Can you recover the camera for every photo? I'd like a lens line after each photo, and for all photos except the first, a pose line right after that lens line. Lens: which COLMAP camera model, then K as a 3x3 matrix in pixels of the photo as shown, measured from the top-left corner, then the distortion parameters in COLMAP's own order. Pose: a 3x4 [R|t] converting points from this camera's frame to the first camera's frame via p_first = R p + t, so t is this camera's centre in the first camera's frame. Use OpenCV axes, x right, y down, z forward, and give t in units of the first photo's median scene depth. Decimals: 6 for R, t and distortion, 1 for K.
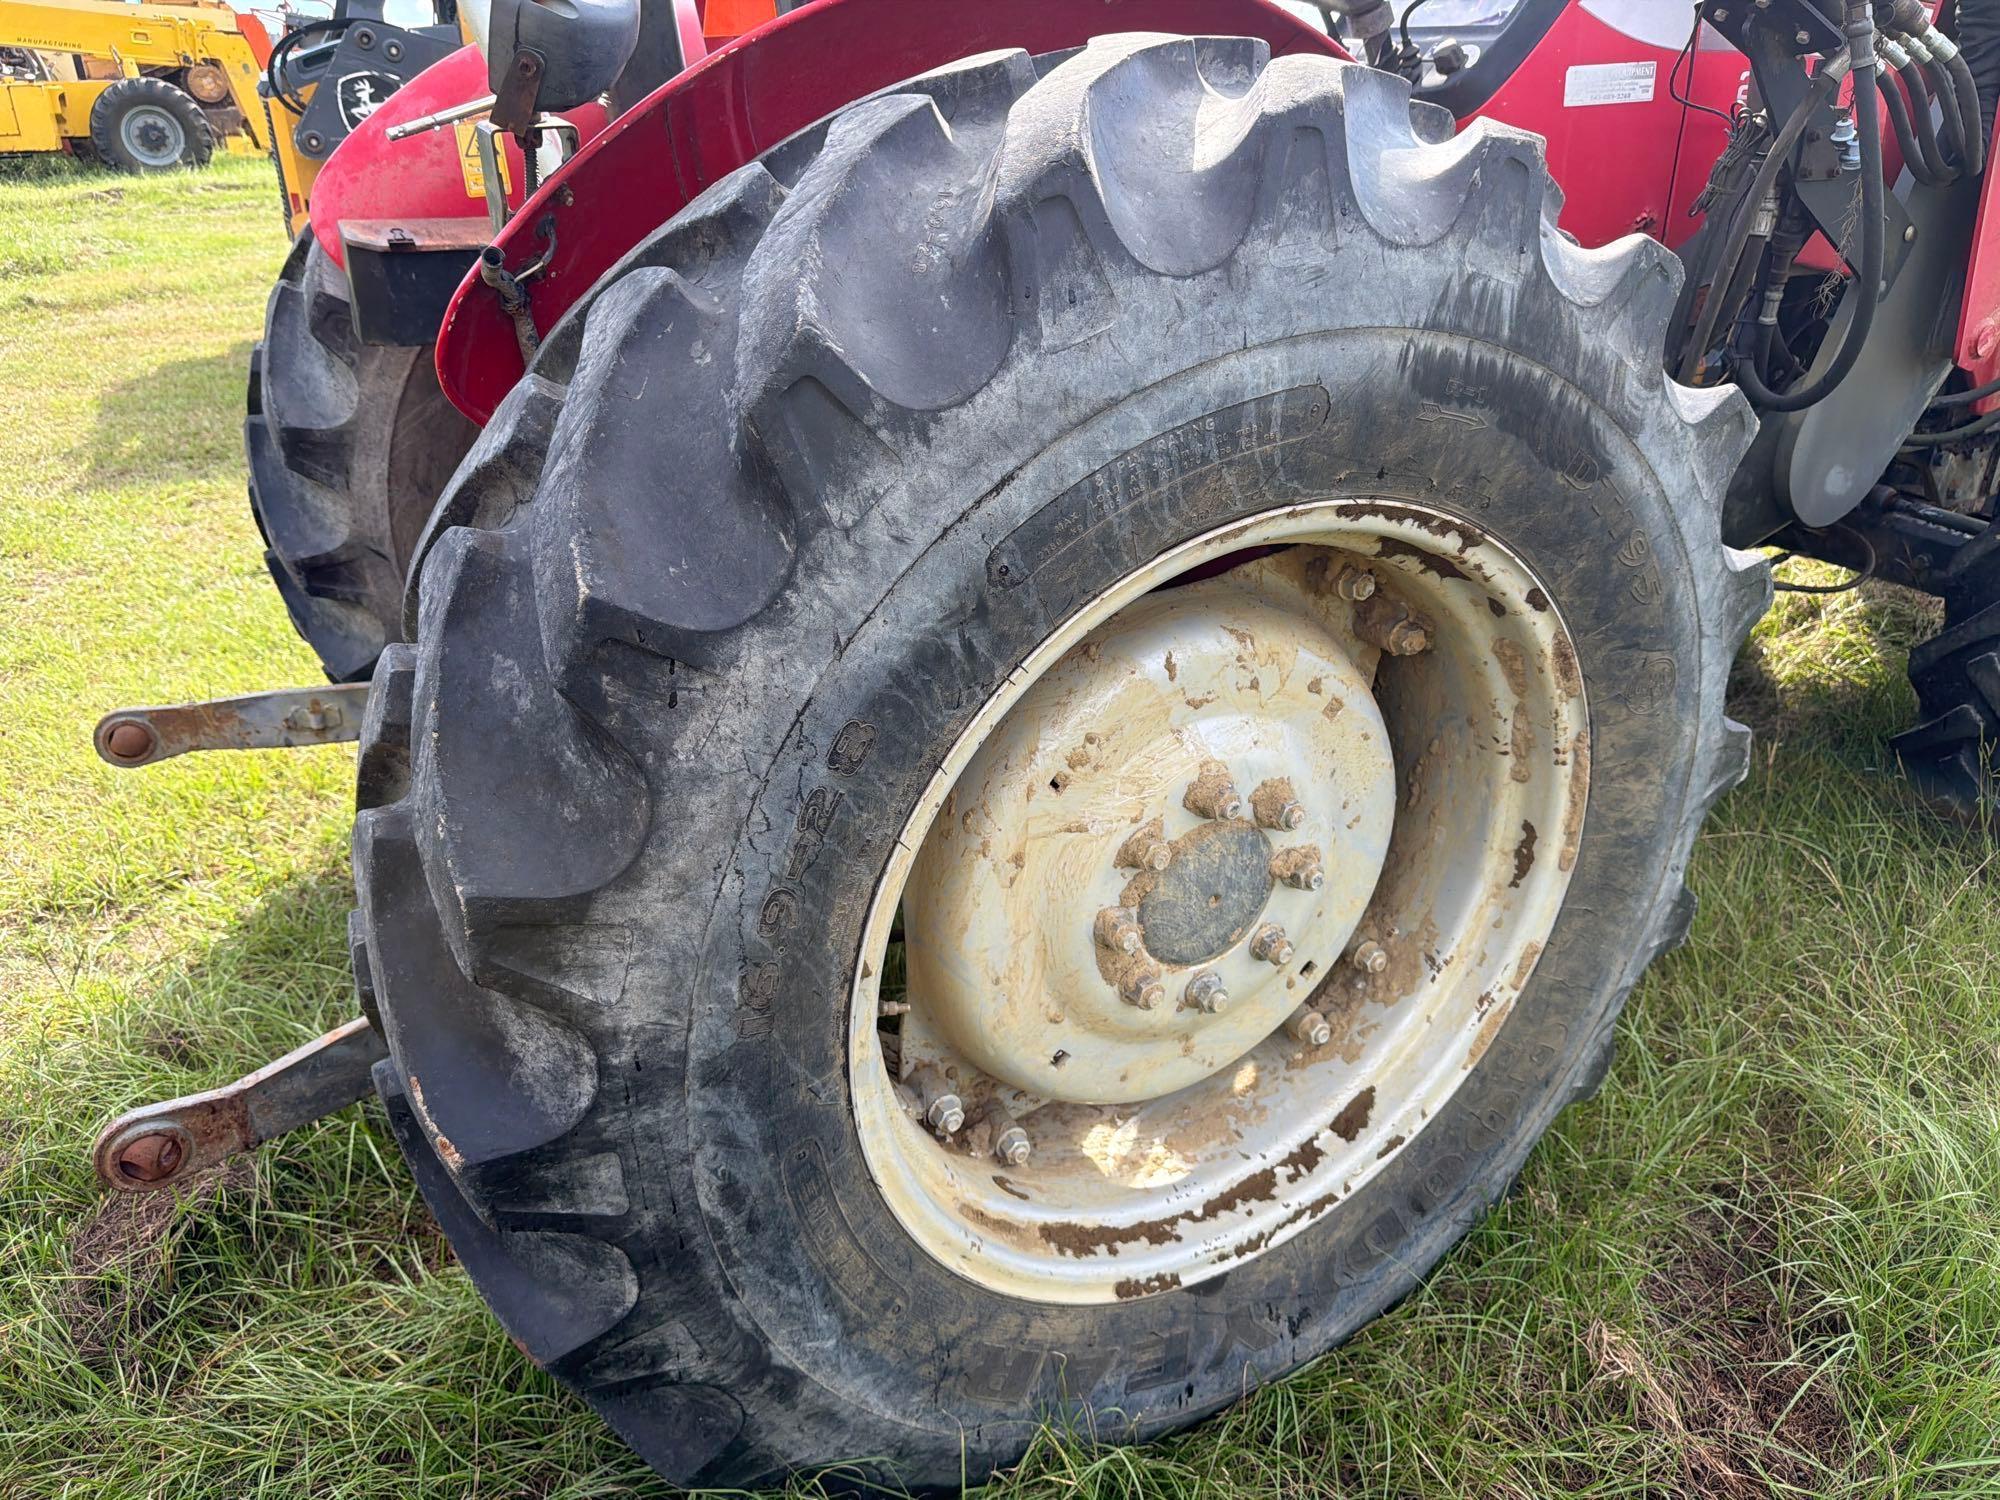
lens RADIAL K [[1462.9, 0, 976.0], [0, 1462.9, 757.6], [0, 0, 1]] dist [0.149919, -0.287056]
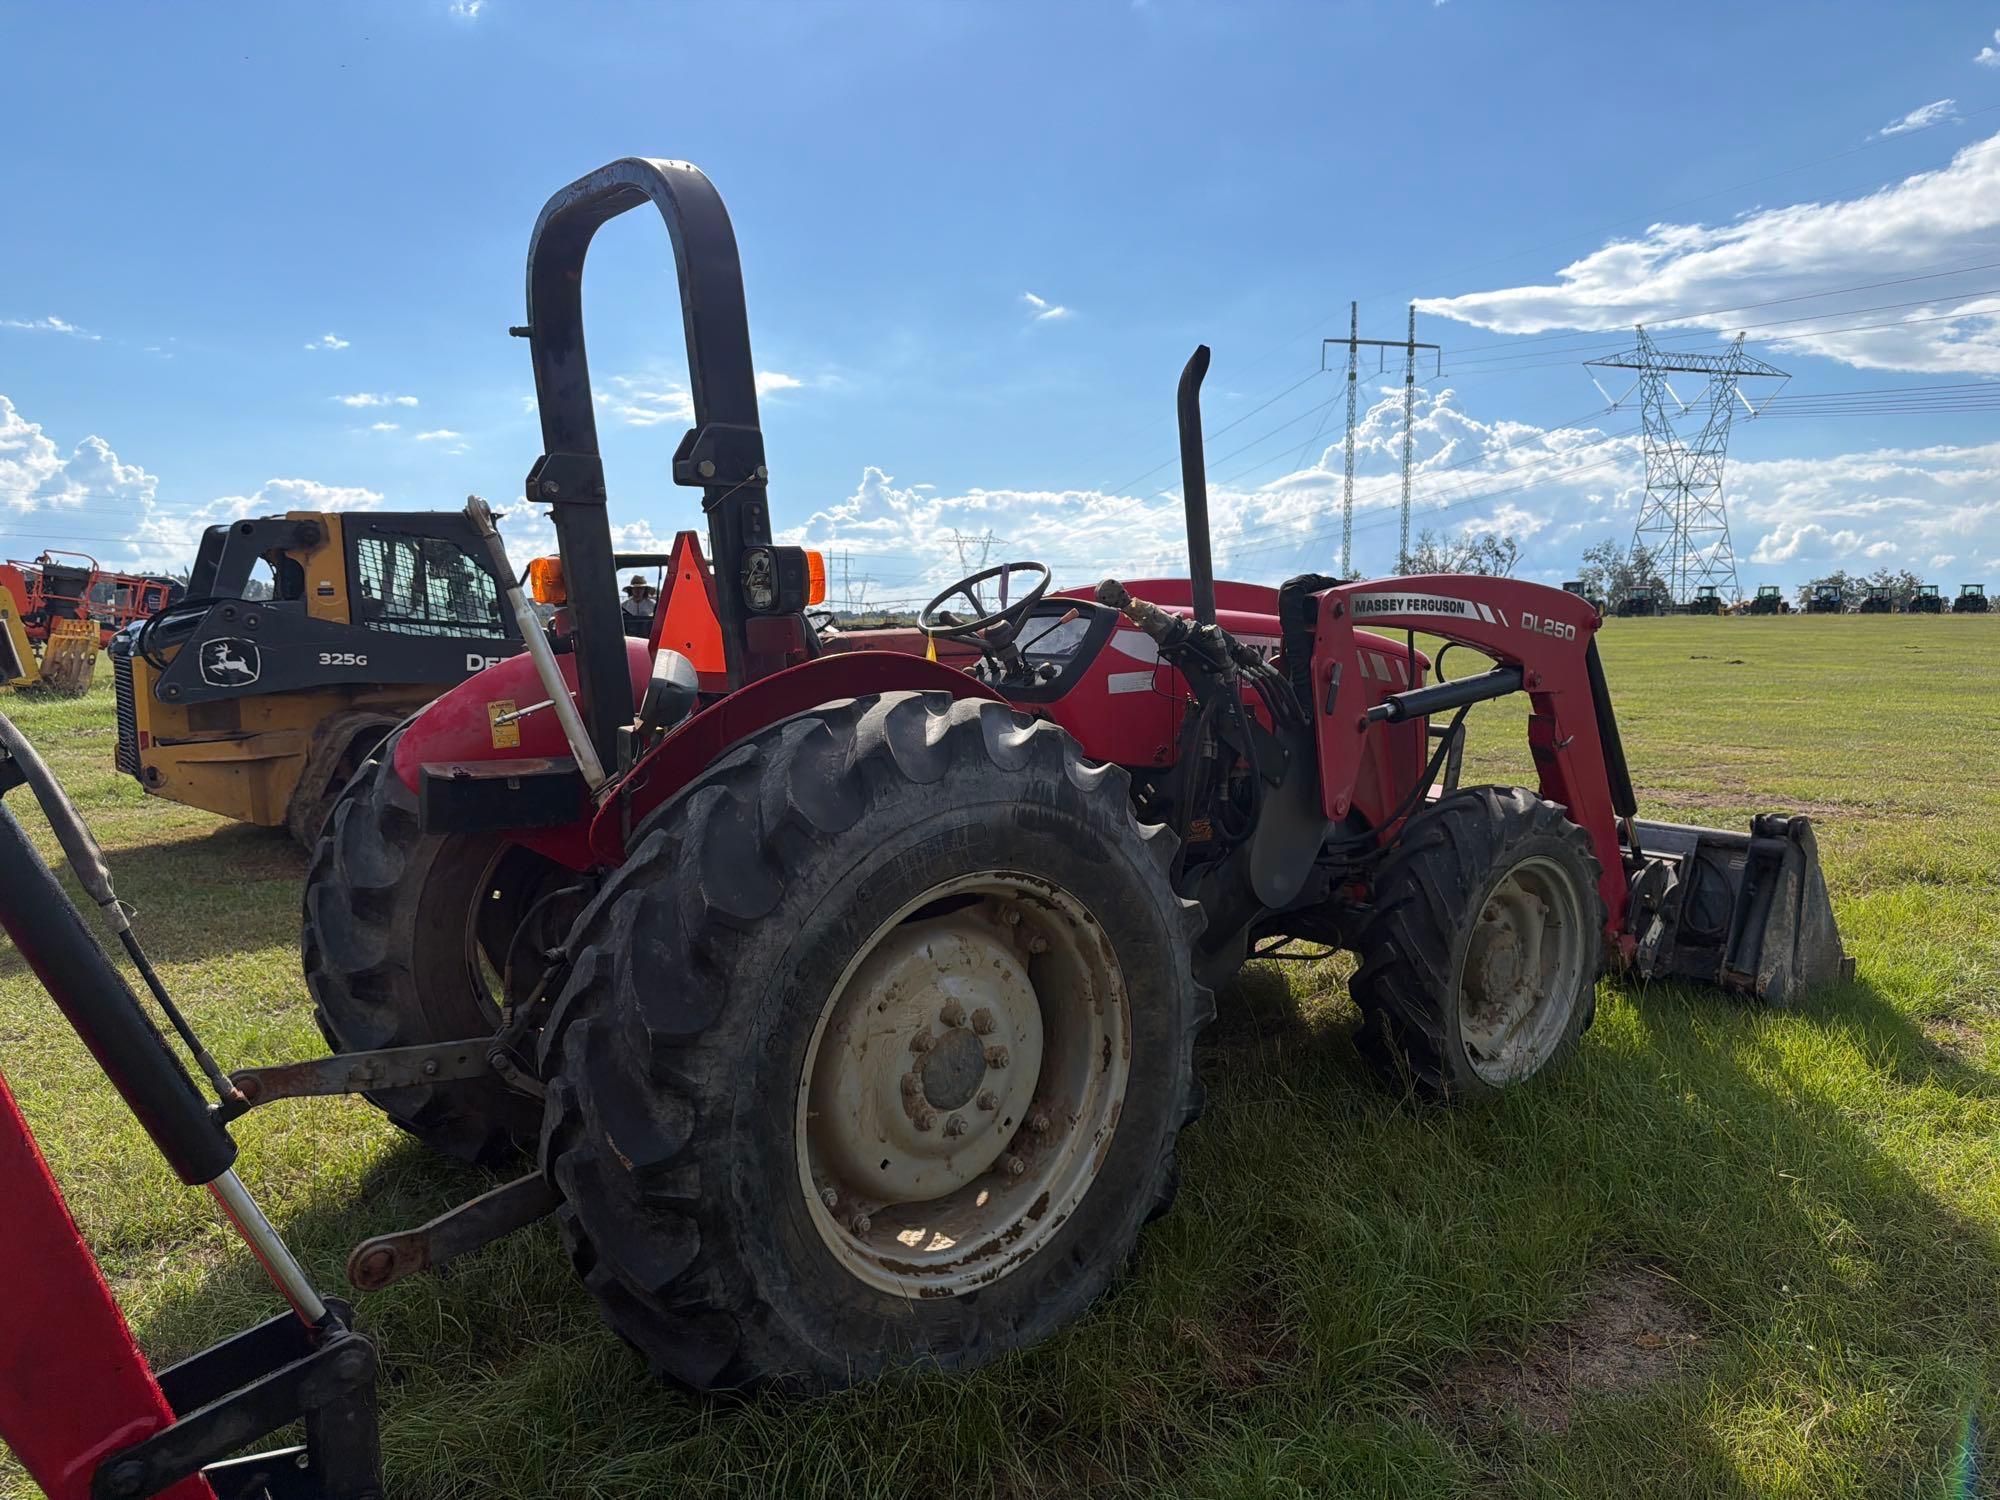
lens RADIAL K [[1448.7, 0, 1000.0], [0, 1448.7, 750.0], [0, 0, 1]] dist [0.097872, -0.104169]
pose [[0.979099, -0.017560, 0.202623, -0.200485], [0.083232, 0.943614, -0.320413, 0.362081], [-0.185571, 0.330581, 0.925354, -1.133771]]
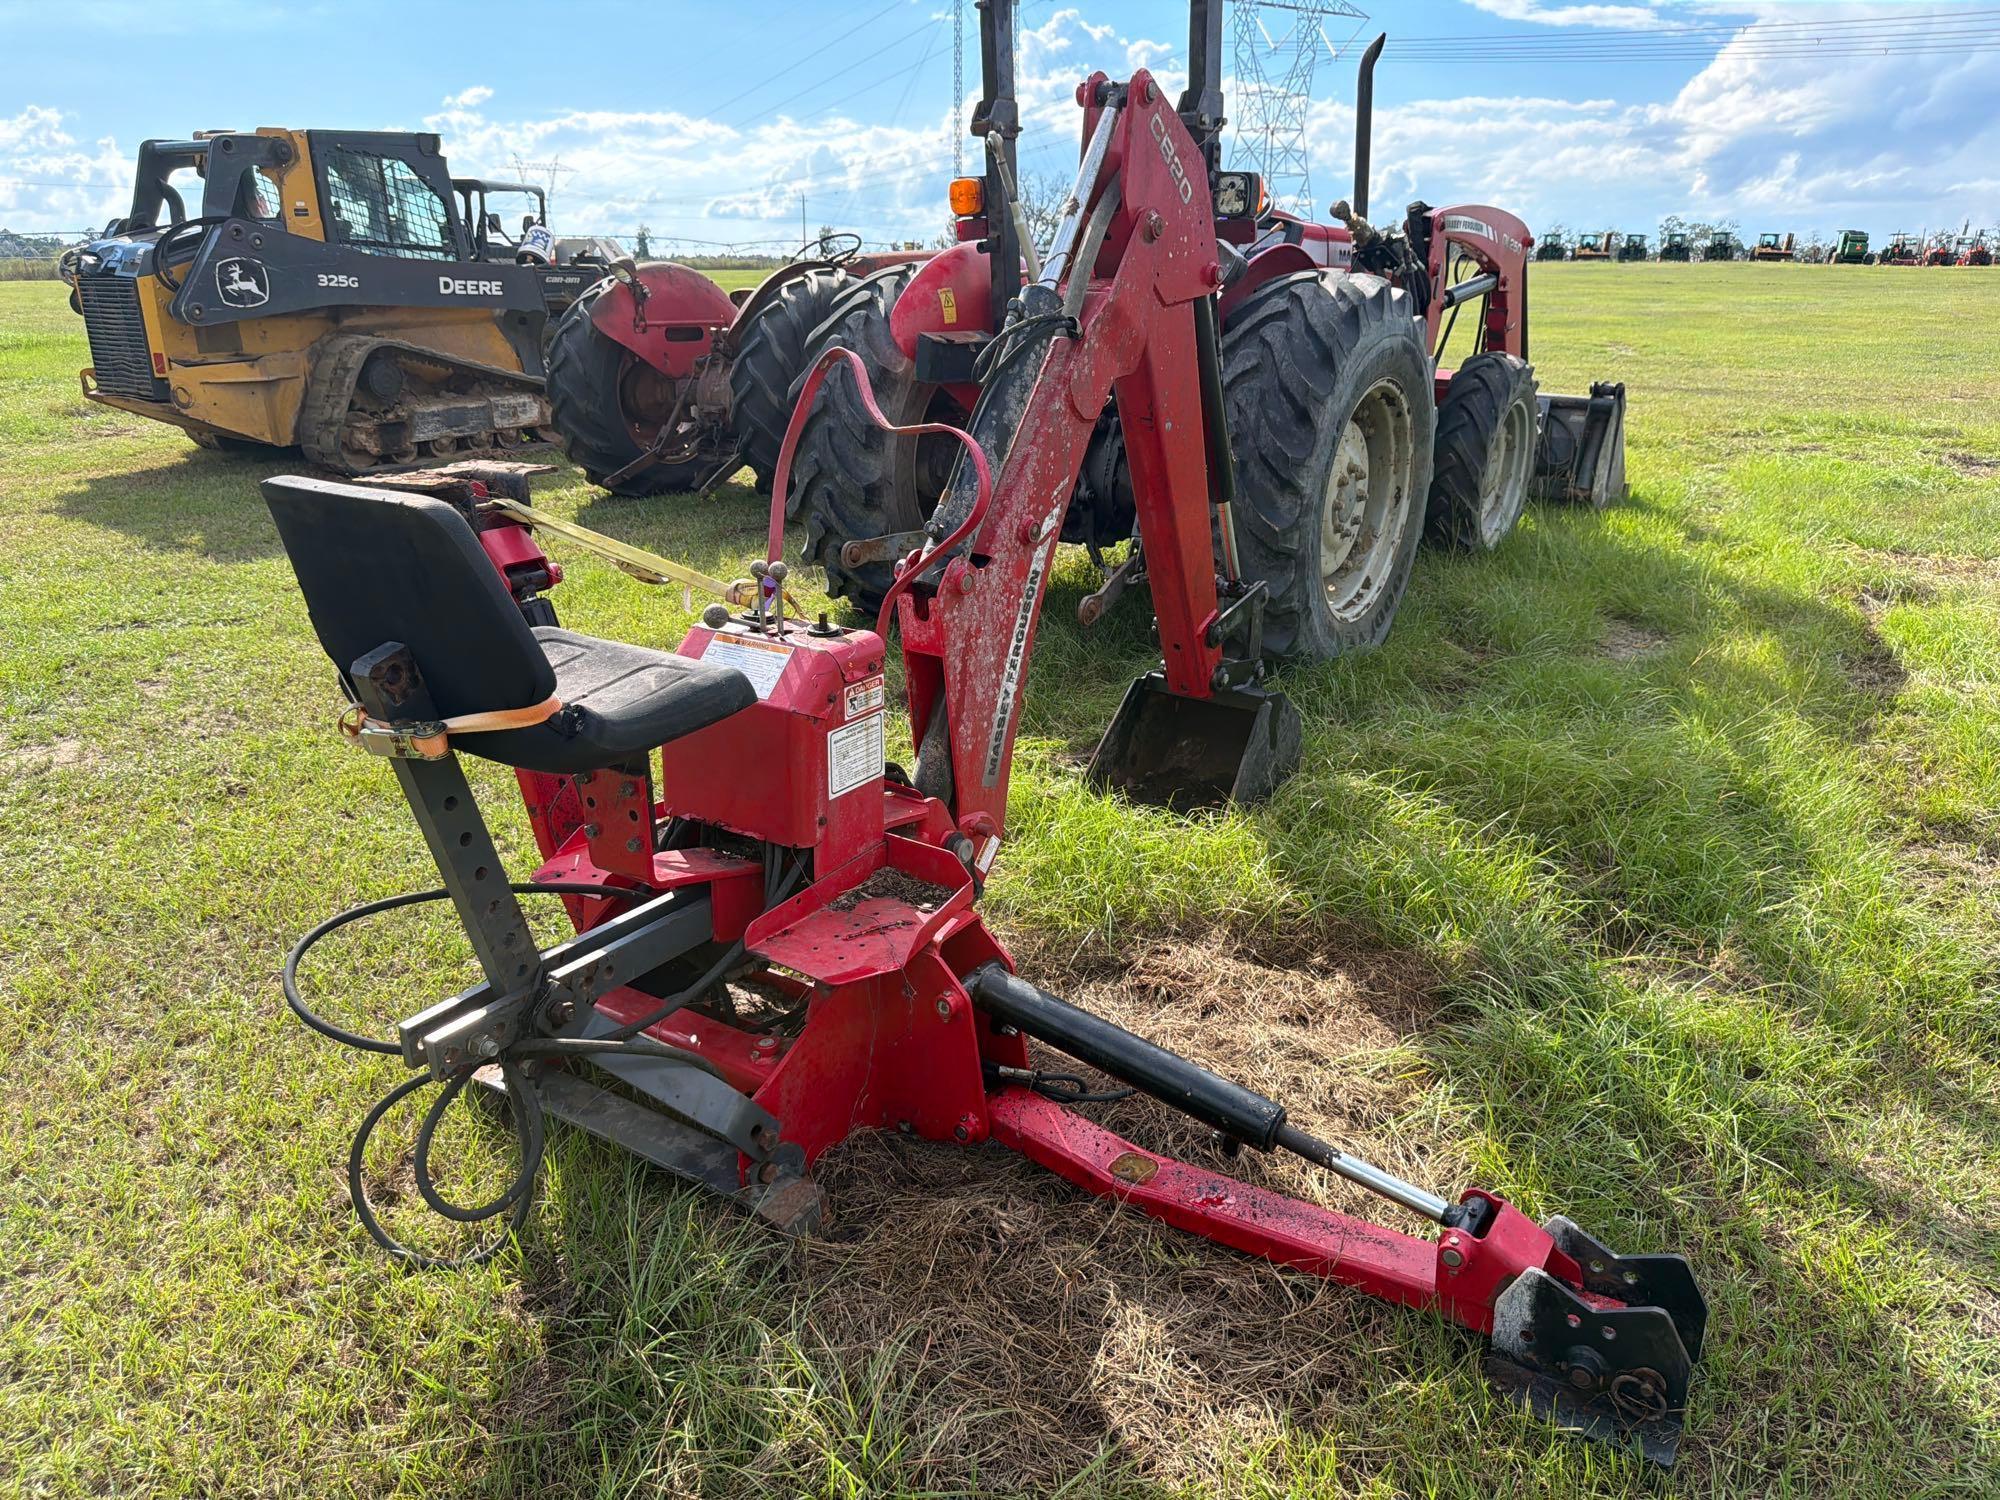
lens RADIAL K [[1472.7, 0, 1003.3], [0, 1472.7, 787.1], [0, 0, 1]] dist [0.005381, 0.004855]
pose [[0.884993, -0.150771, 0.440517, -2.492166], [0.187147, 0.981515, -0.040044, 0.844078], [-0.426337, 0.117880, 0.896851, -1.939117]]
